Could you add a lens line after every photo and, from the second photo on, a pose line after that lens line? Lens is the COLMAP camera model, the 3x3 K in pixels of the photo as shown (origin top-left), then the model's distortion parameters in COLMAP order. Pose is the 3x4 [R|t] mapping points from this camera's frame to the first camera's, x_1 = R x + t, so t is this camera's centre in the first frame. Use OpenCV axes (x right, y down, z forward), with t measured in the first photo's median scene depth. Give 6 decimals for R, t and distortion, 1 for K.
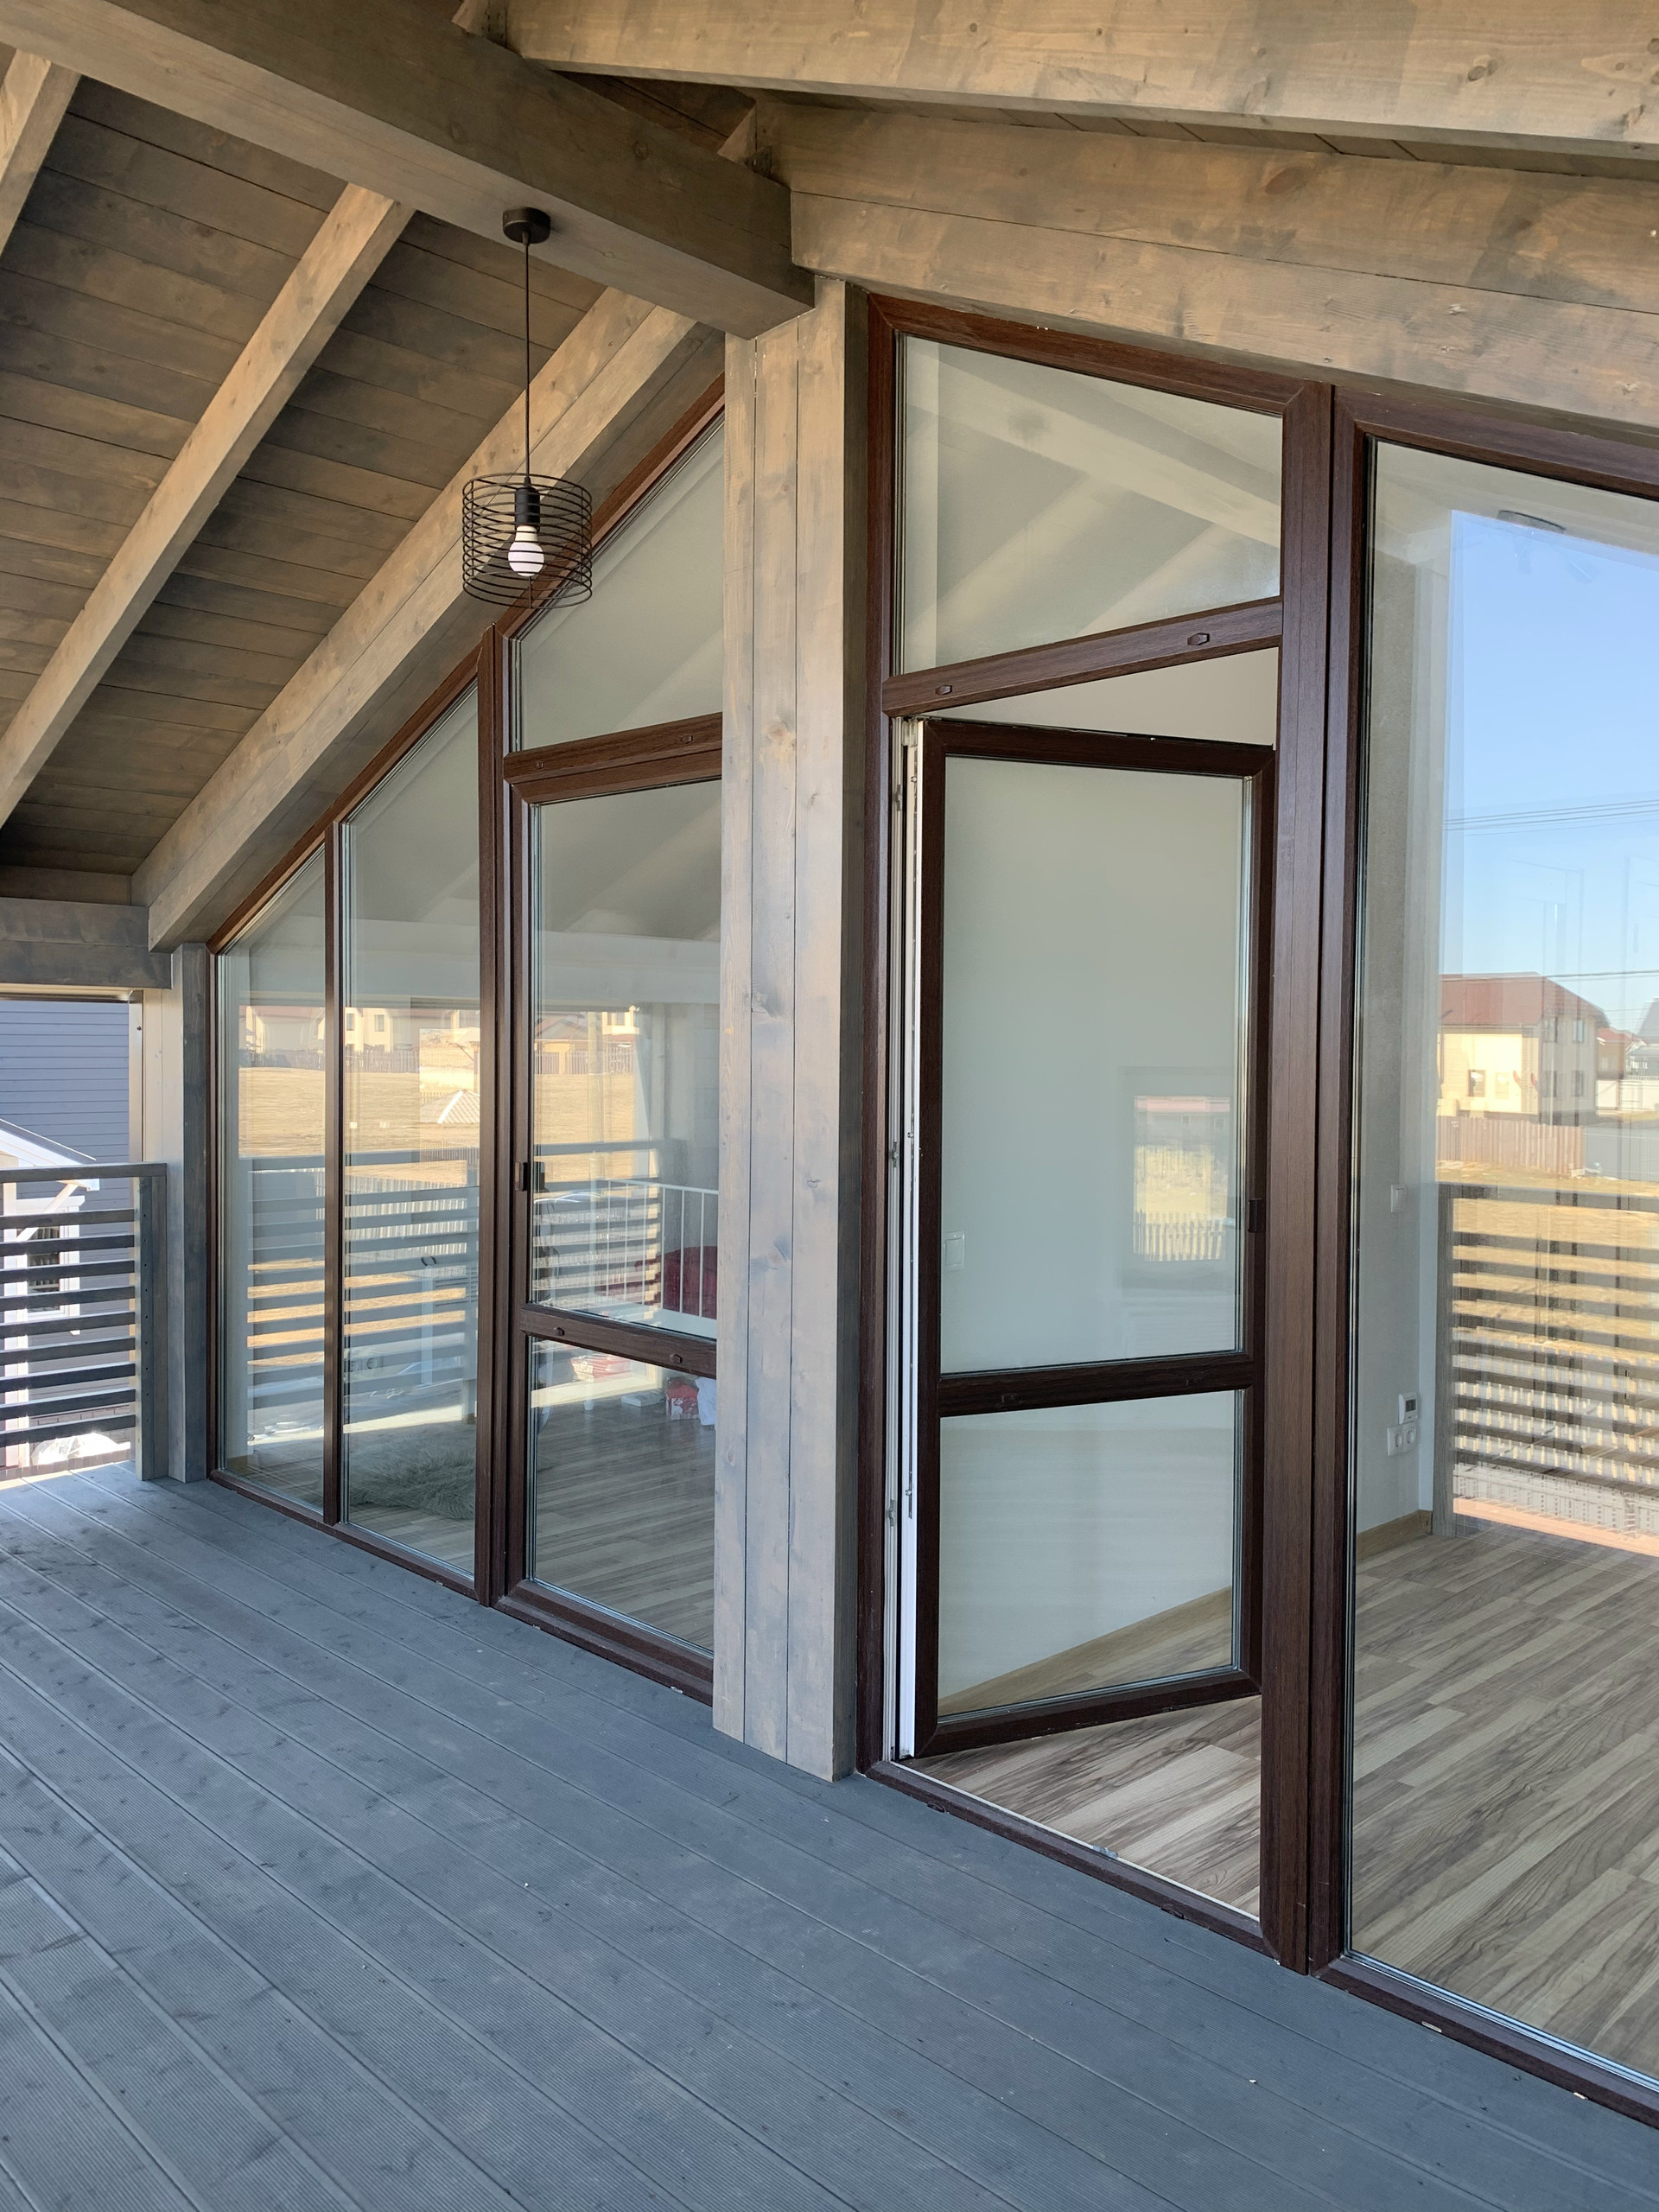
lens RADIAL K [[1696.3, 0, 841.9], [0, 1696.3, 1103.9], [0, 0, 1]] dist [0.005471, -0.004148]
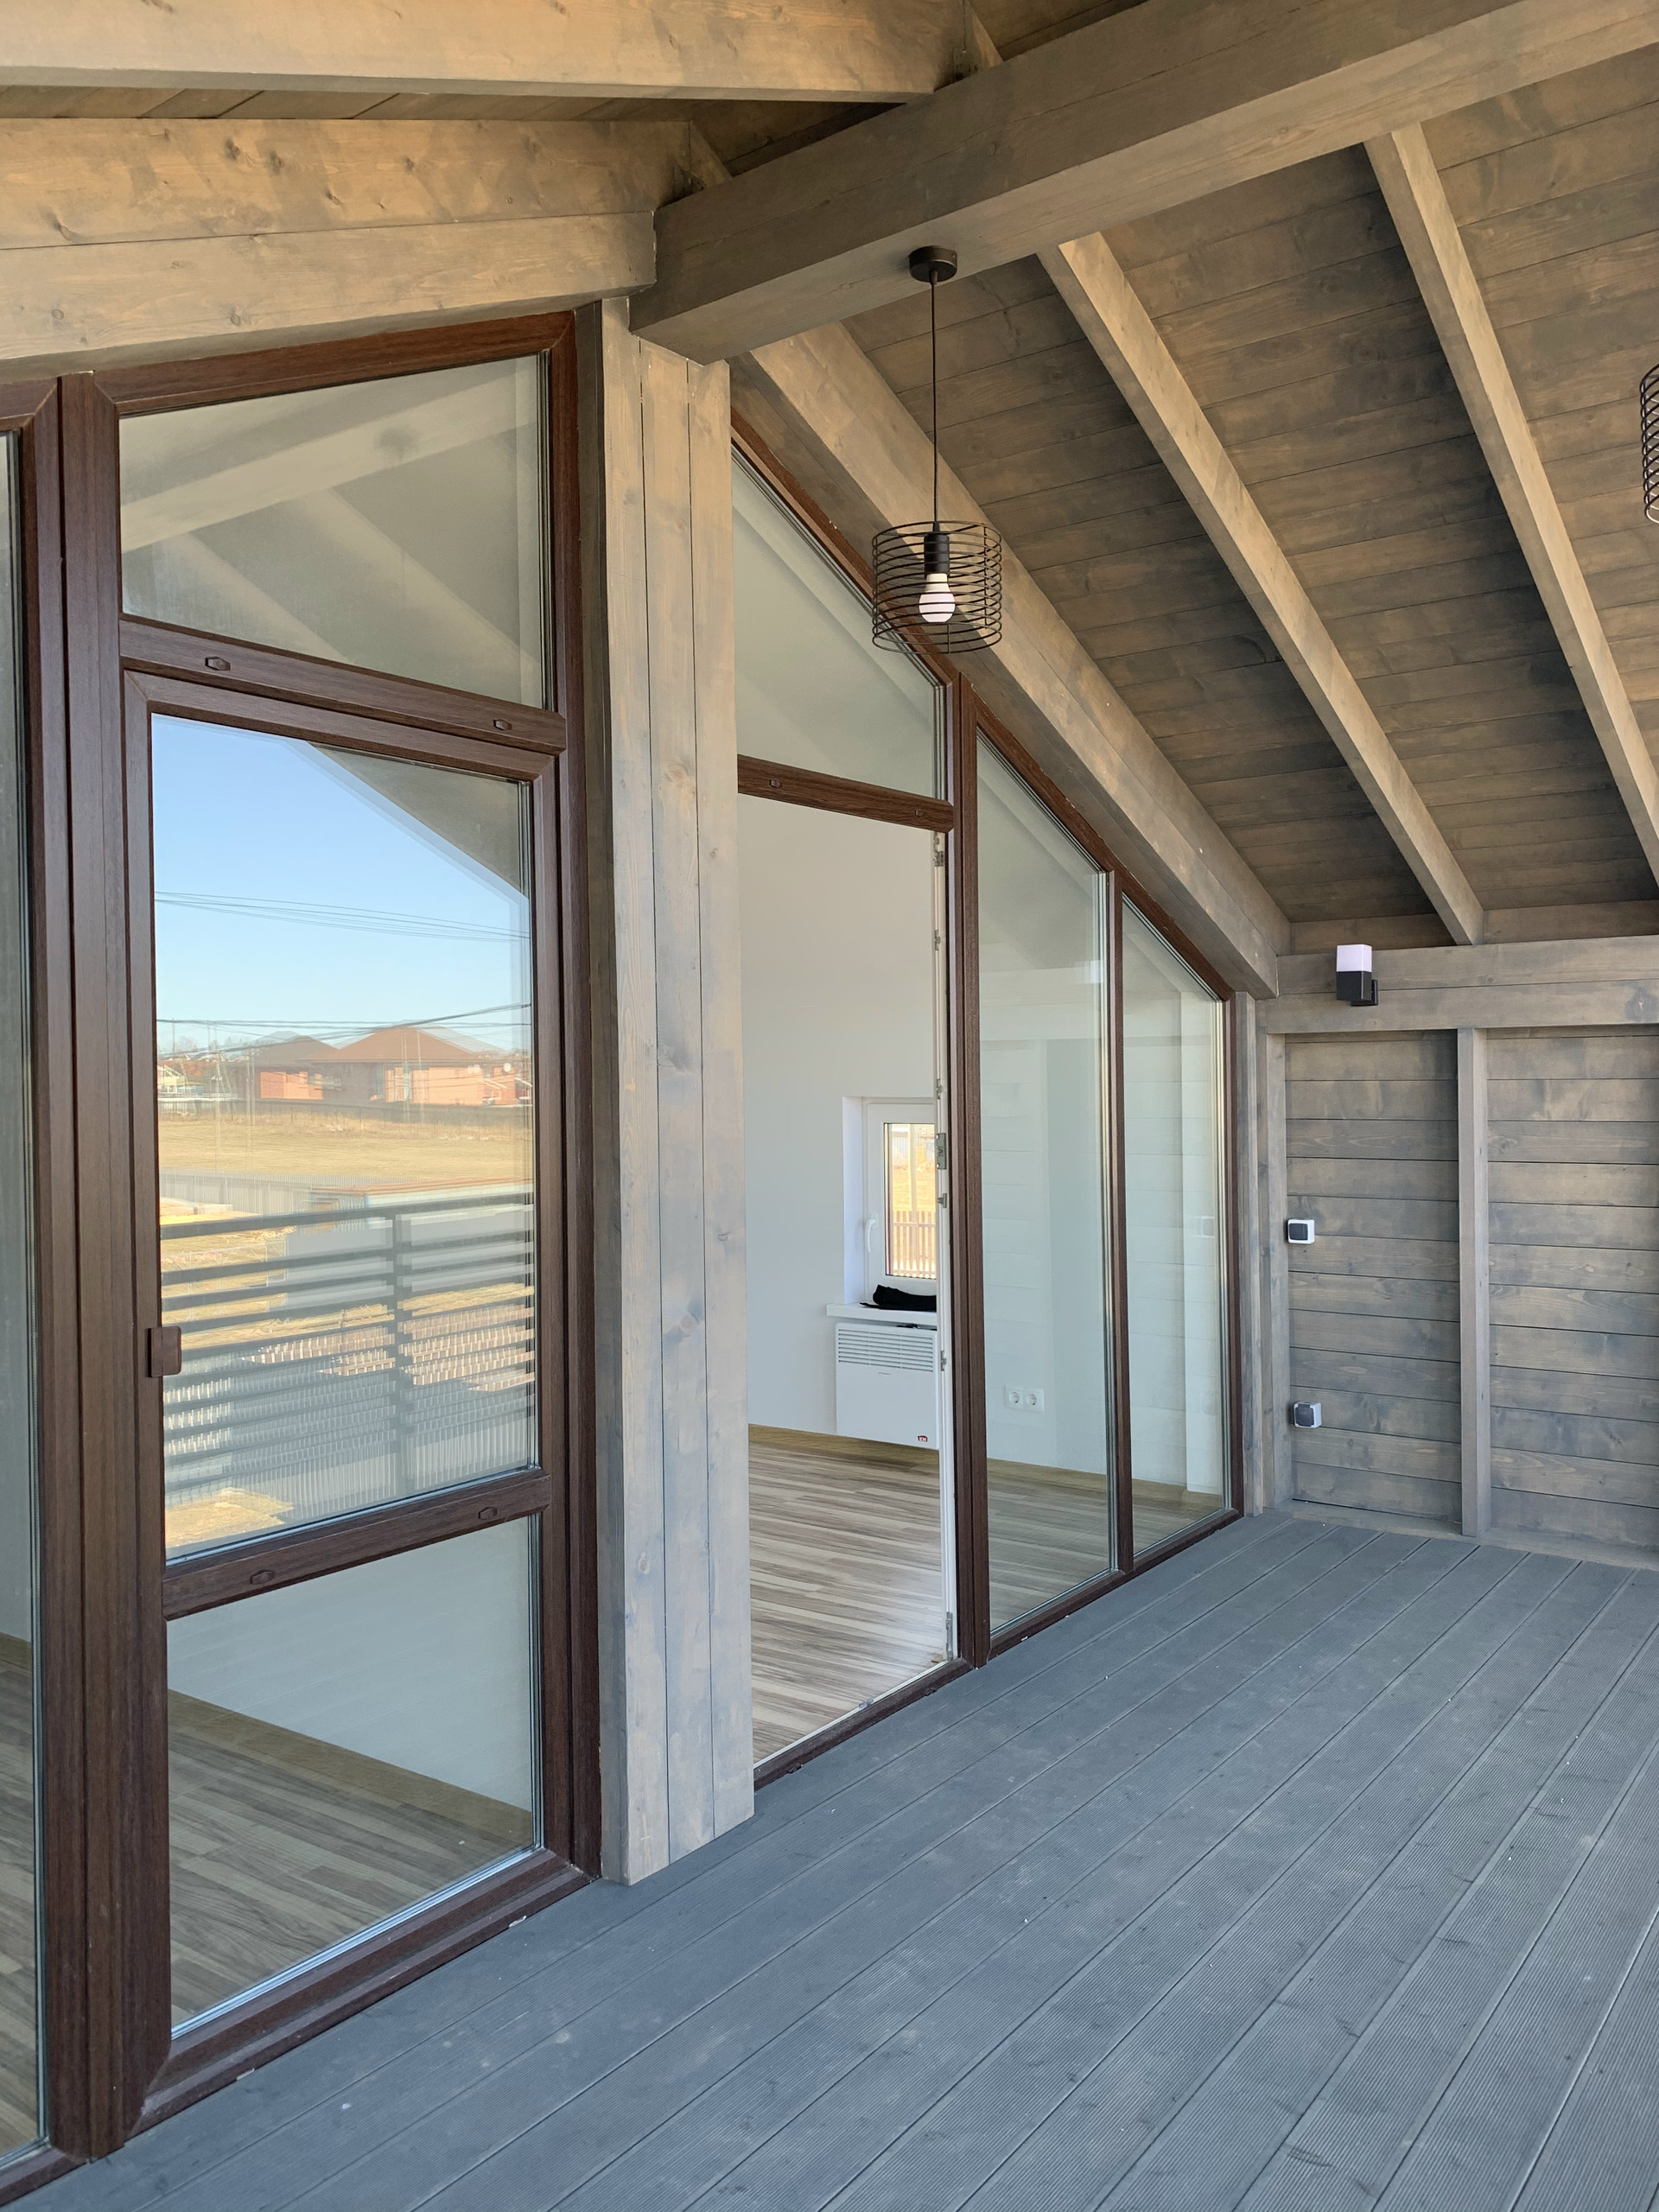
lens RADIAL K [[1696.3, 0, 844.8], [0, 1696.3, 1101.4], [0, 0, 1]] dist [0.005471, -0.004148]
pose [[-0.171791, -0.026130, 0.984787, -0.996074], [0.048488, 0.998212, 0.034945, -0.063396], [-0.983939, 0.053754, -0.170217, 1.075424]]
